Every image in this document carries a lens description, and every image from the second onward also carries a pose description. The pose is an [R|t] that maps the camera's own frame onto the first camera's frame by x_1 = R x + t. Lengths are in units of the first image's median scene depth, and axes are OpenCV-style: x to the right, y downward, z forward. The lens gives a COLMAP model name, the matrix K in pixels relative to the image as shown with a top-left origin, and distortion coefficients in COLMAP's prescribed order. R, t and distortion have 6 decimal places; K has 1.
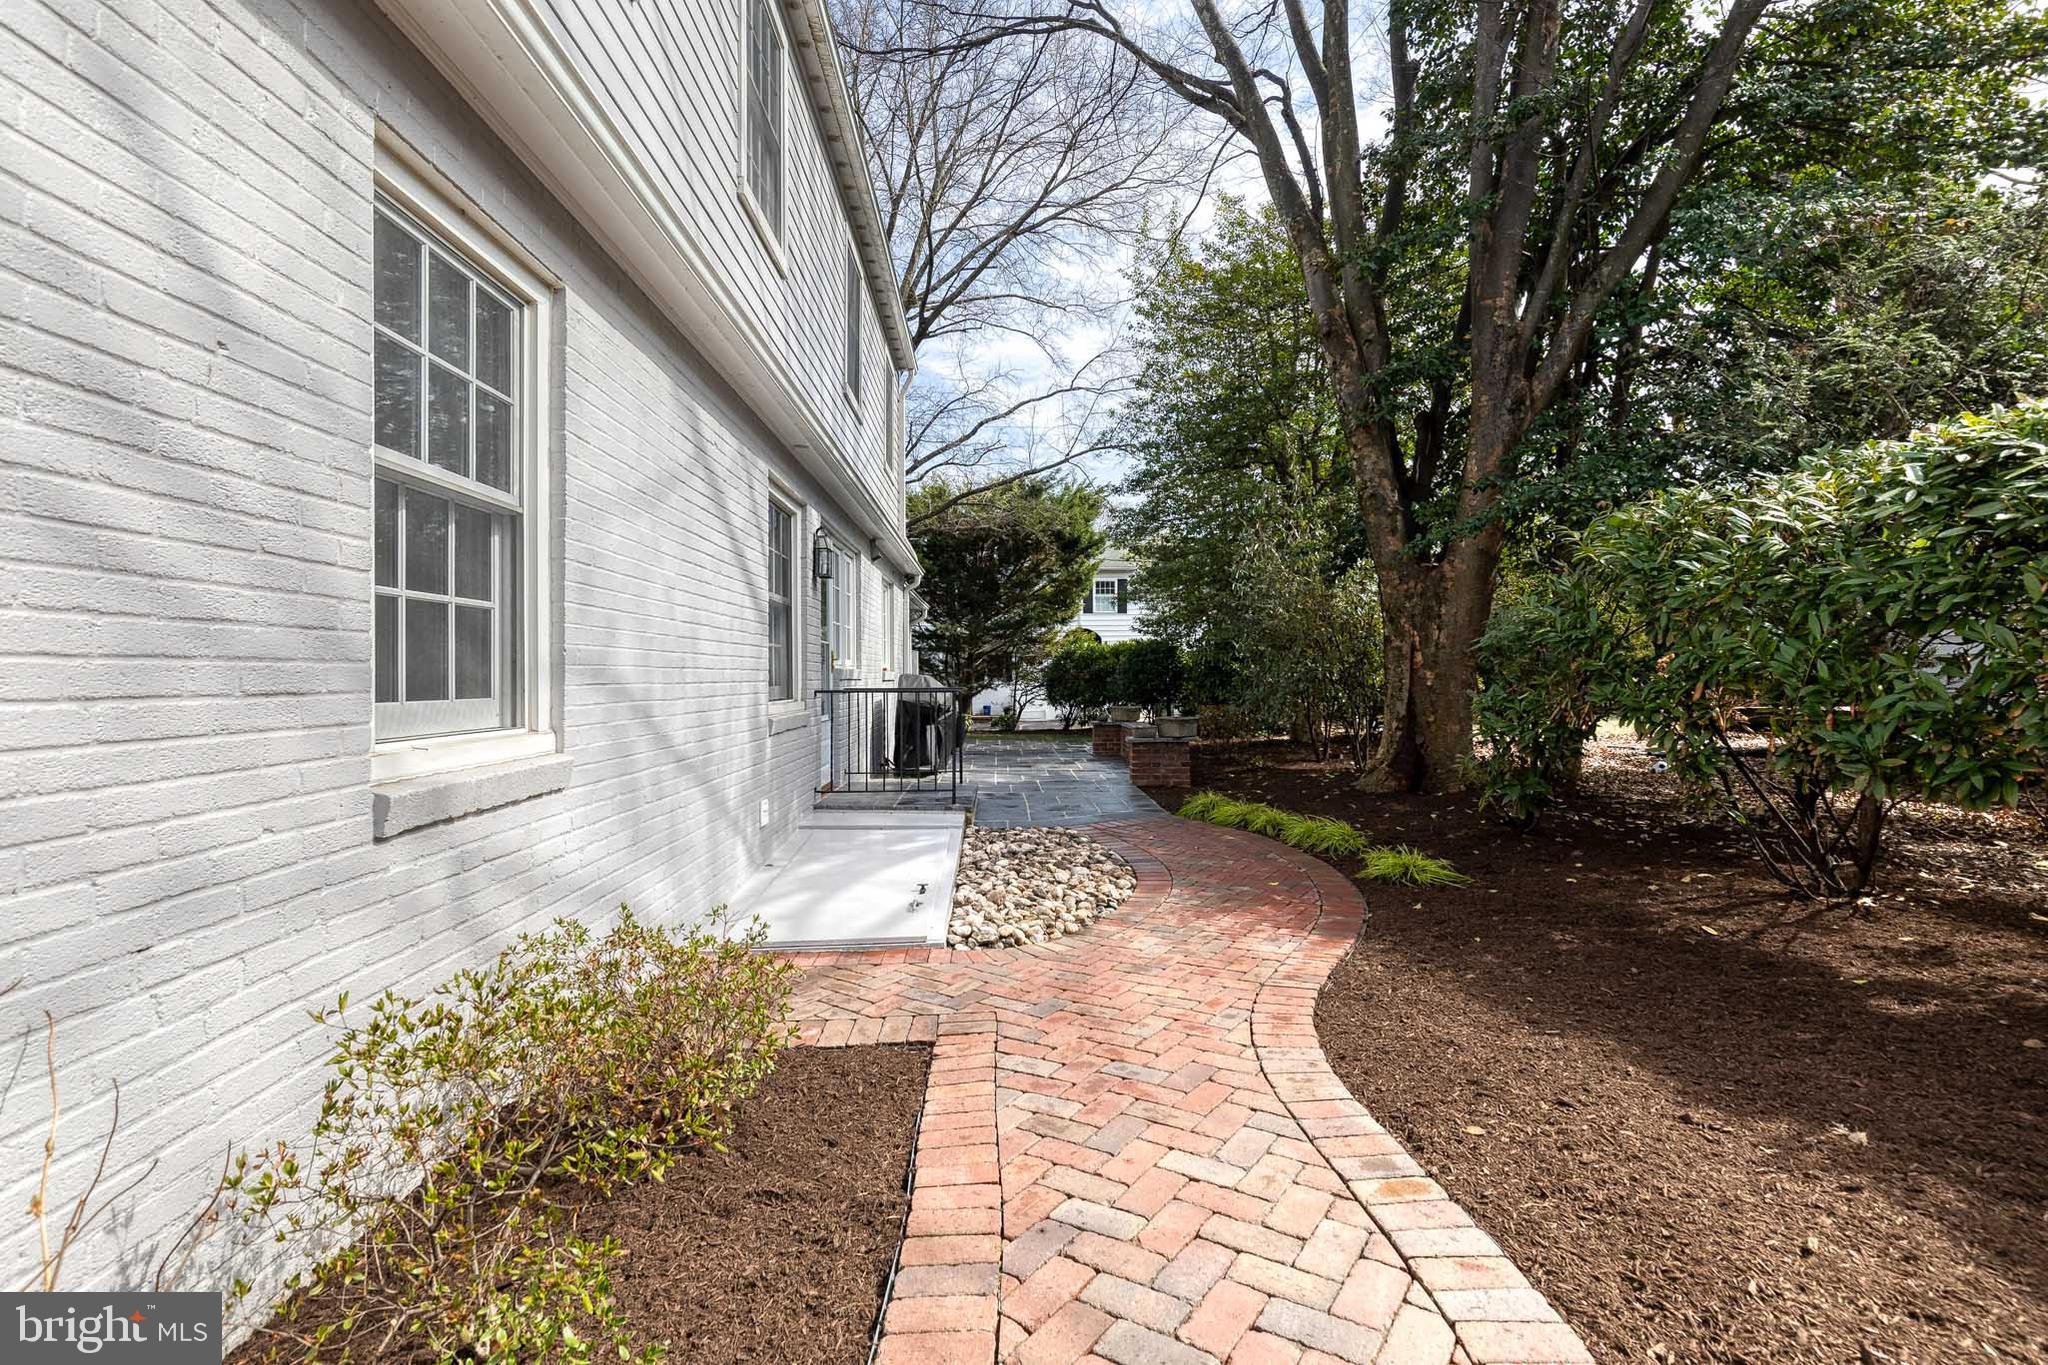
lens RADIAL K [[922.5, 0, 1045.6], [0, 922.5, 698.3], [0, 0, 1]] dist [0.008432, -0.001167]
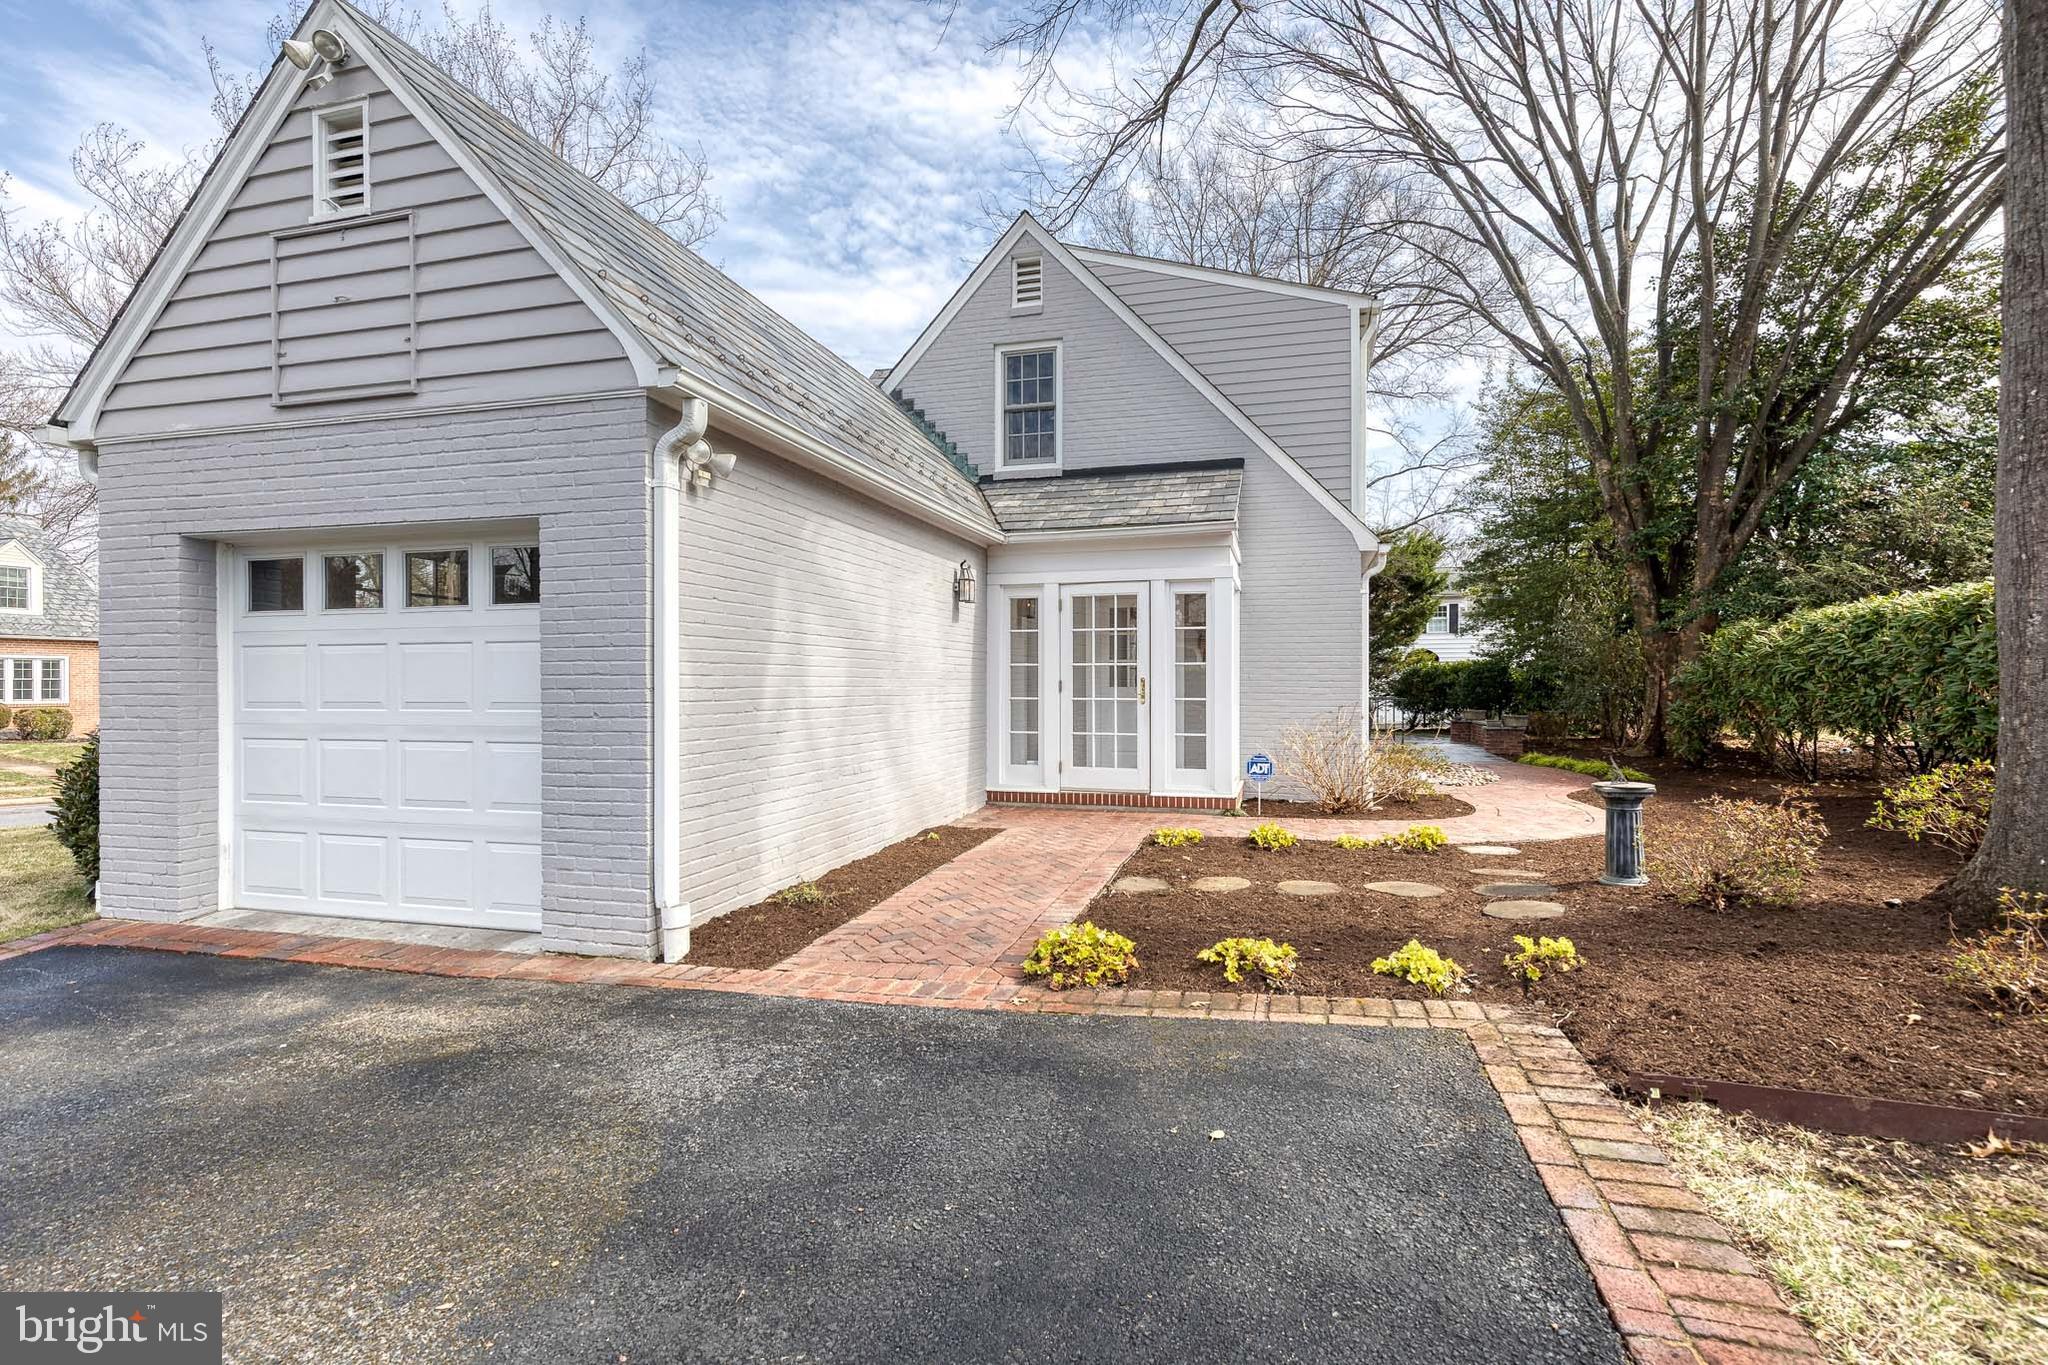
lens RADIAL K [[922.5, 0, 1045.6], [0, 922.5, 698.3], [0, 0, 1]] dist [0.008432, -0.001167]
pose [[0.951338, 0.011304, -0.307940, -0.068707], [-0.013410, 0.999899, -0.004722, 0.003167], [0.307856, 0.008621, 0.951394, -0.392690]]
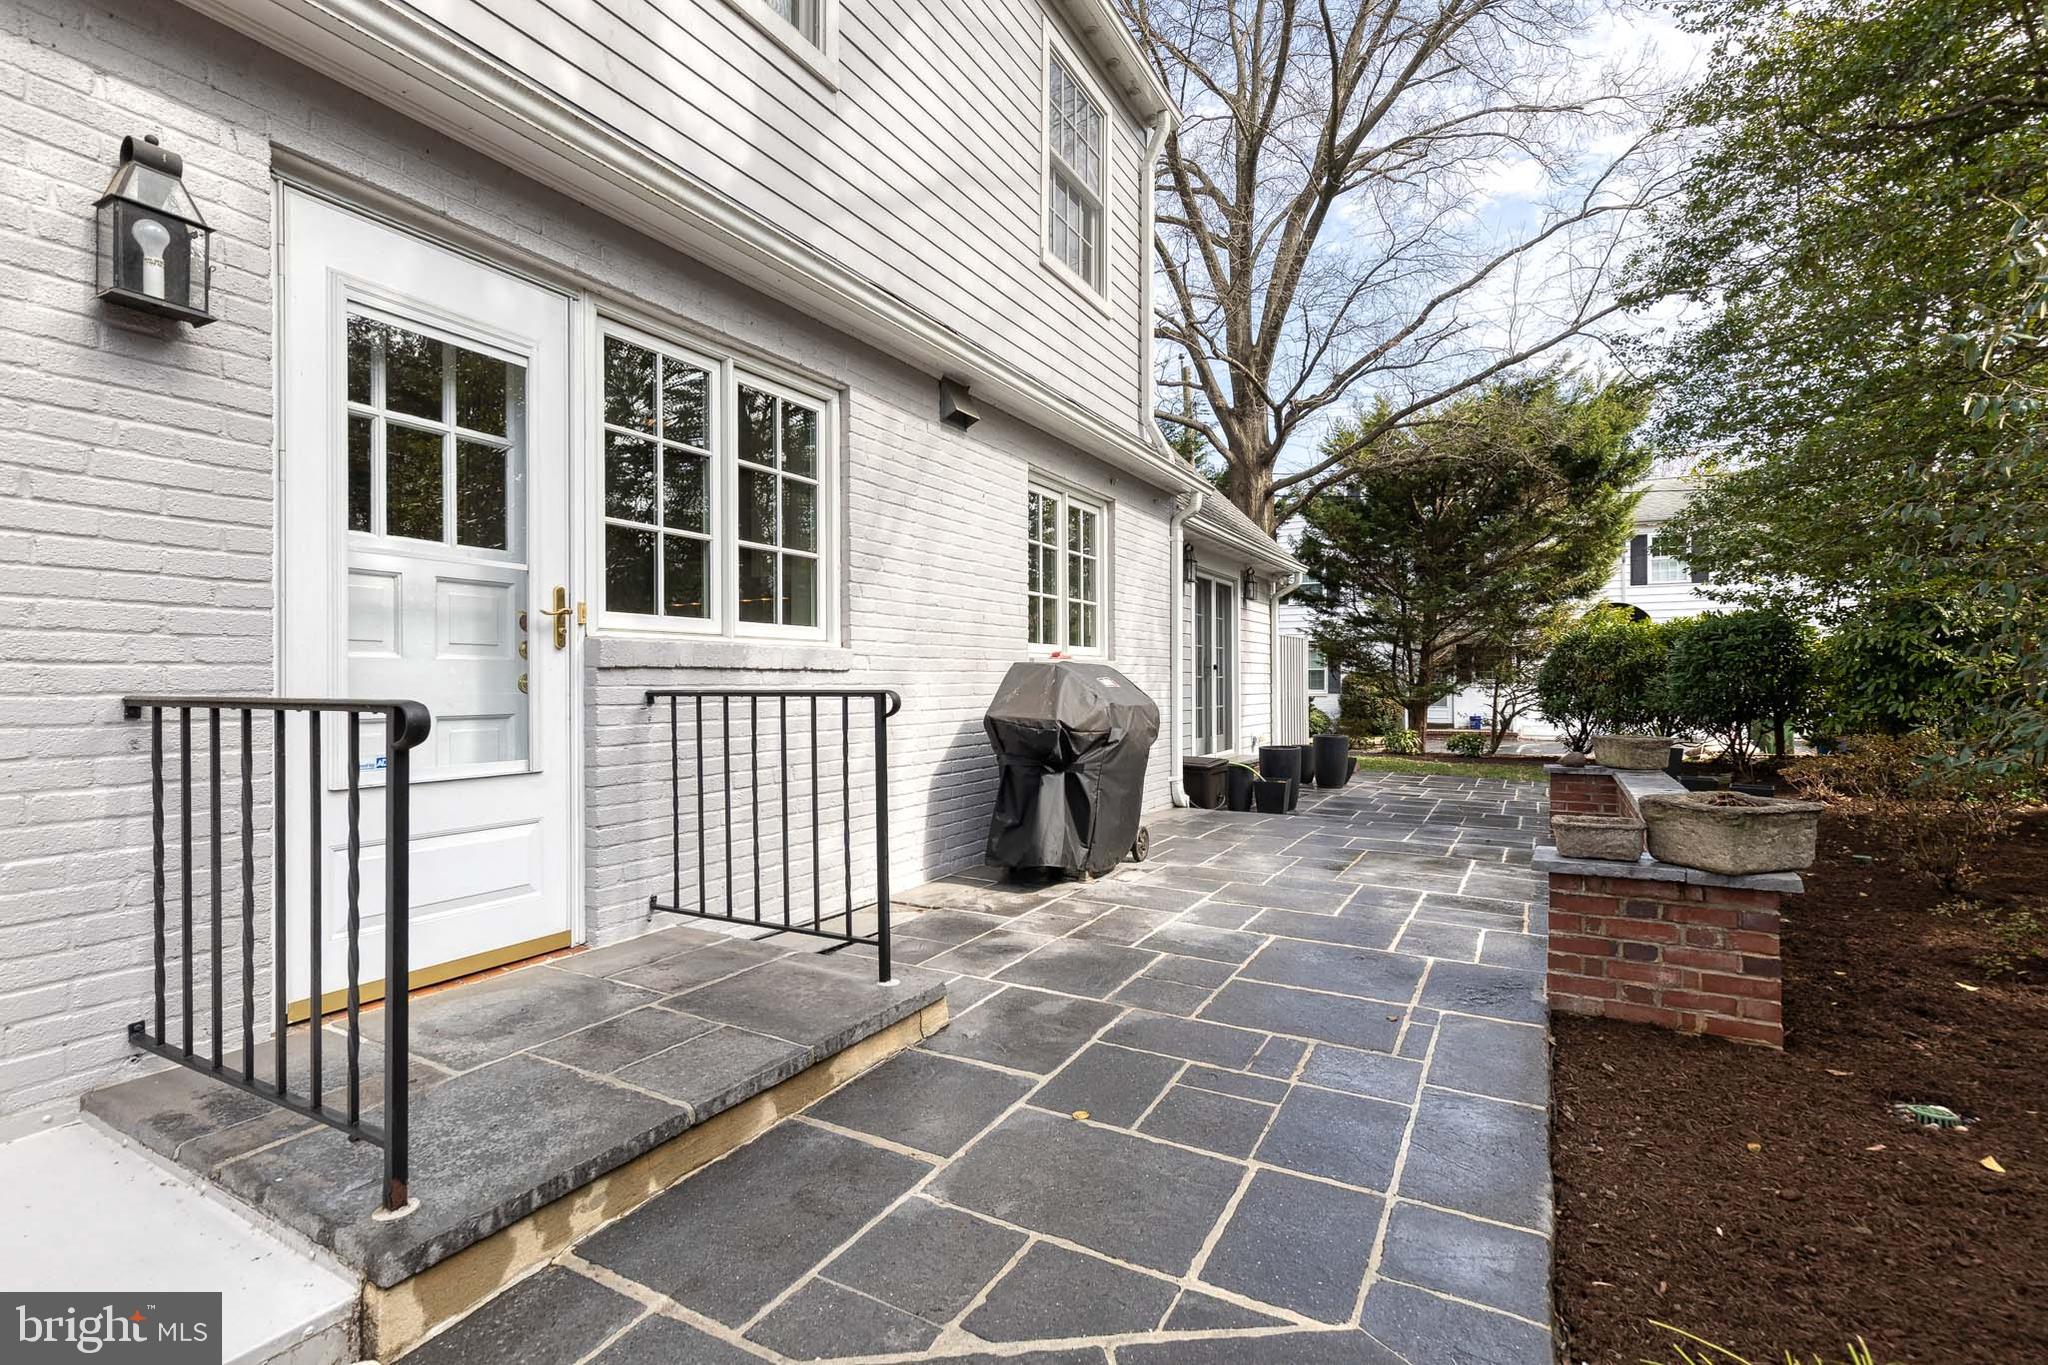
lens RADIAL K [[922.5, 0, 1045.6], [0, 922.5, 698.3], [0, 0, 1]] dist [0.008432, -0.001167]
pose [[0.852041, 0.013609, -0.523298, 0.046488], [-0.014951, 0.999887, 0.001660, -0.003694], [0.523261, 0.006409, 0.852148, 0.265970]]
